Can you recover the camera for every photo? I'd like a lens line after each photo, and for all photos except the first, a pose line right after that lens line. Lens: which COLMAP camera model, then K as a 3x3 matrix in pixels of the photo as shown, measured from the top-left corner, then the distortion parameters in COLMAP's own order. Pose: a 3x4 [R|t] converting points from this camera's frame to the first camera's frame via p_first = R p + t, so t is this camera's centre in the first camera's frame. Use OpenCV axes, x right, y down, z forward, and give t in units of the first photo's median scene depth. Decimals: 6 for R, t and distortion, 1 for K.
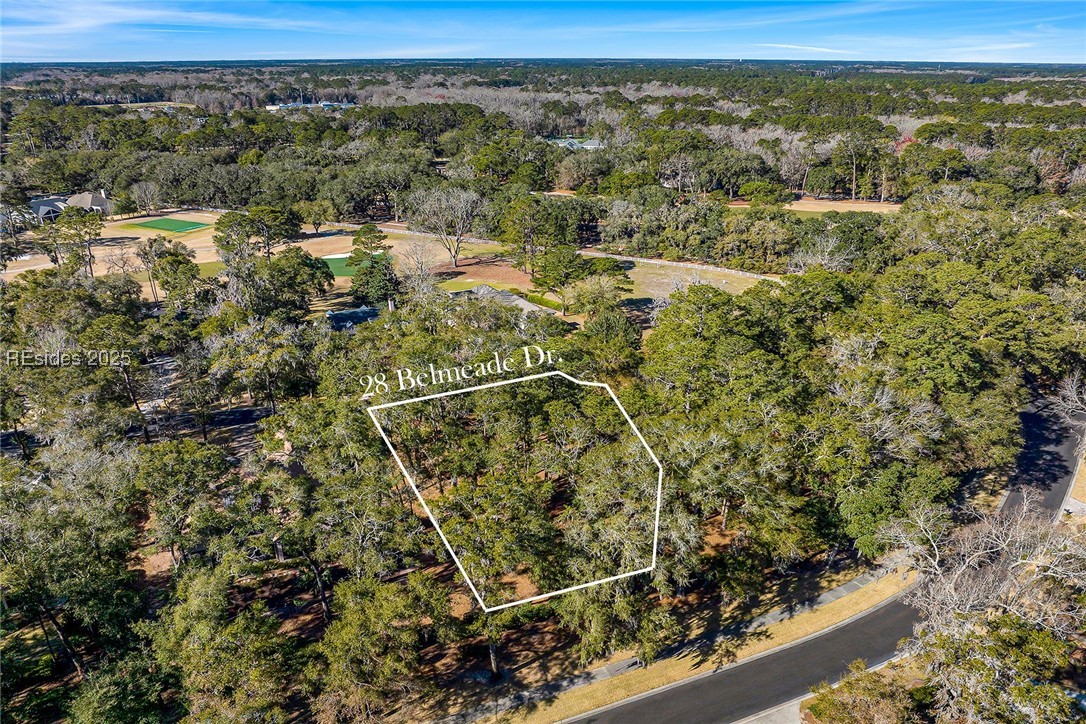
lens RADIAL K [[782.0, 0, 555.2], [0, 782.0, 362.1], [0, 0, 1]] dist [-0.032895, -0.004053]
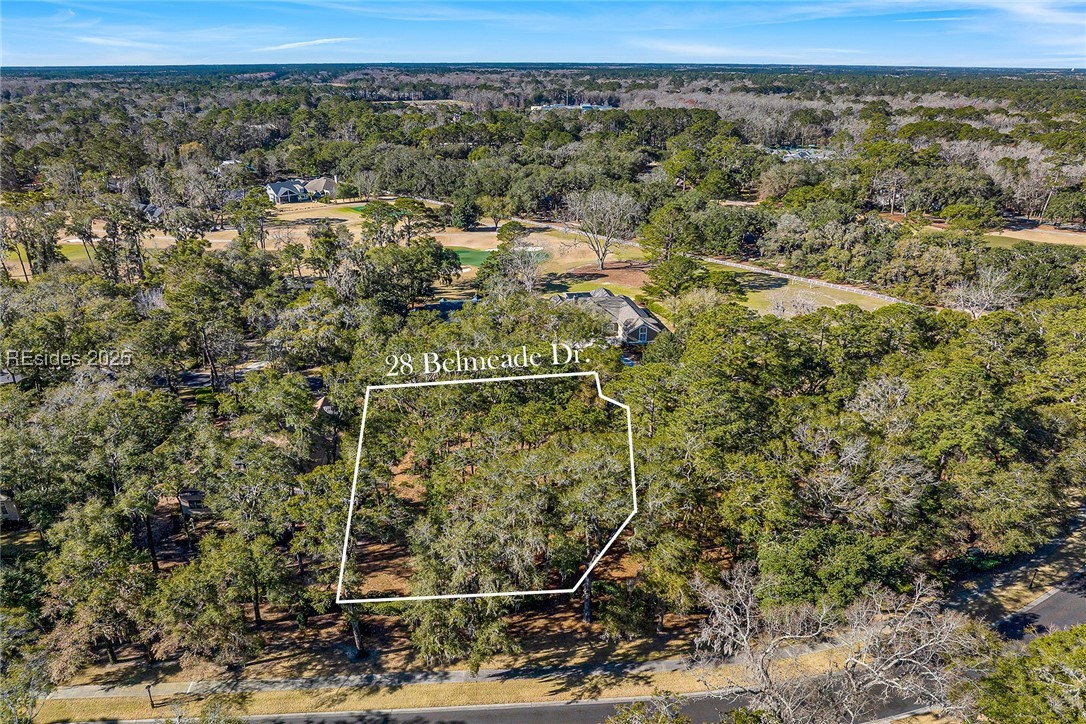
lens RADIAL K [[782.0, 0, 555.2], [0, 782.0, 362.1], [0, 0, 1]] dist [-0.032895, -0.004053]
pose [[0.945990, 0.118201, -0.301878, 0.133999], [-0.119893, 0.992702, 0.012989, -0.008785], [0.301210, 0.023905, 0.953258, 0.023640]]
